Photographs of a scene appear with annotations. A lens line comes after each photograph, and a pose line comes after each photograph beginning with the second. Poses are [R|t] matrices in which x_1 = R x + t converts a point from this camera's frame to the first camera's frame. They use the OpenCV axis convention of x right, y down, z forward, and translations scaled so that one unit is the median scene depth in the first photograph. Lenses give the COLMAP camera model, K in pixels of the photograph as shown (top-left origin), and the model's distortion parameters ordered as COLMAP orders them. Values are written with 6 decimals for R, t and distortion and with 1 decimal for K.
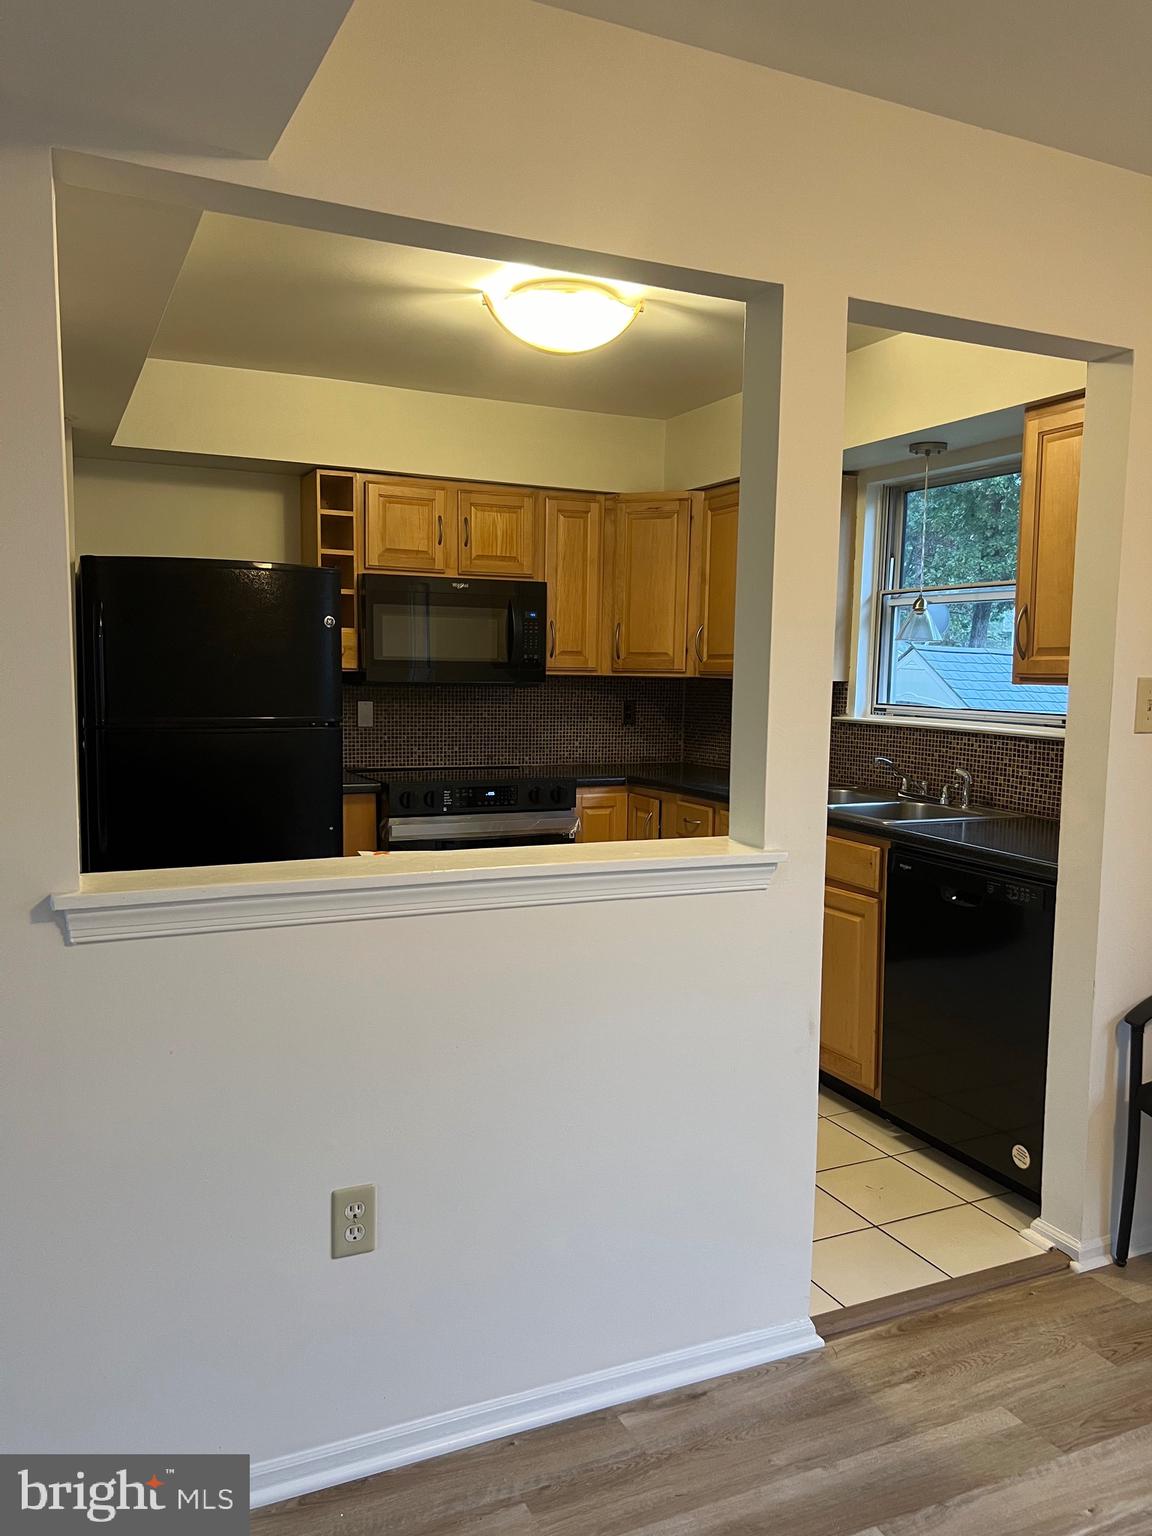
lens RADIAL K [[1159.6, 0, 576.0], [0, 1159.6, 768.0], [0, 0, 1]] dist [0.026061, -0.007246]
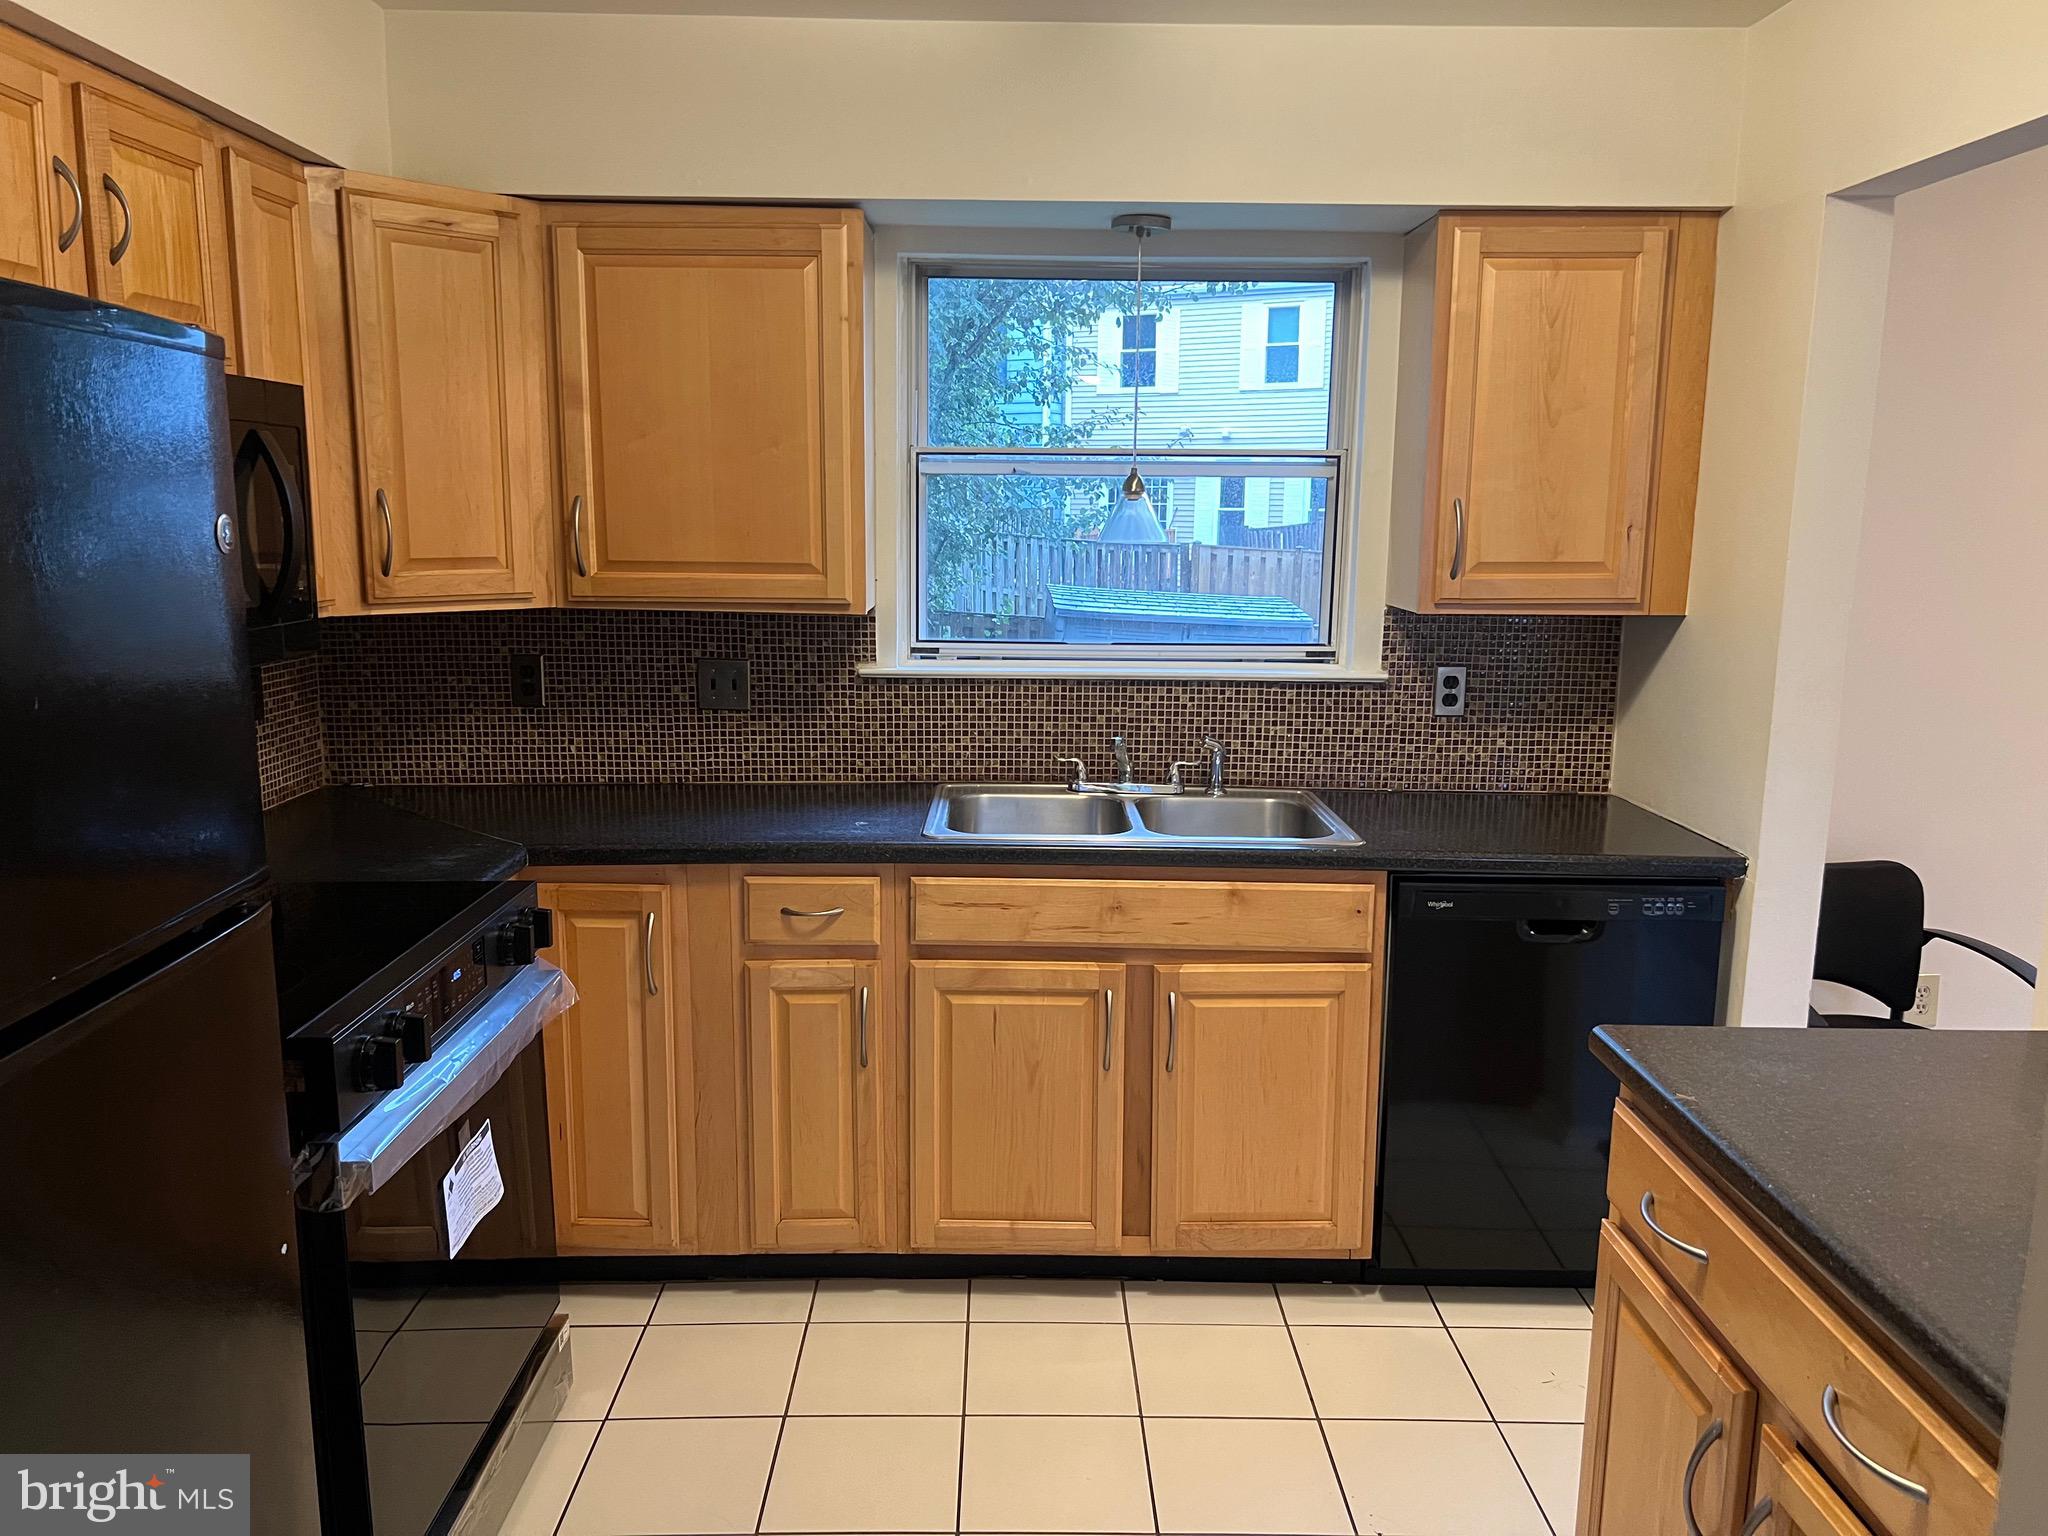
lens RADIAL K [[1546.1, 0, 1024.0], [0, 1546.1, 768.0], [0, 0, 1]] dist [0.026061, -0.007246]
pose [[0.415475, -0.163245, 0.894836, -0.507552], [0.076865, 0.986546, 0.144287, -0.117675], [-0.906351, 0.008834, 0.422433, 0.726365]]
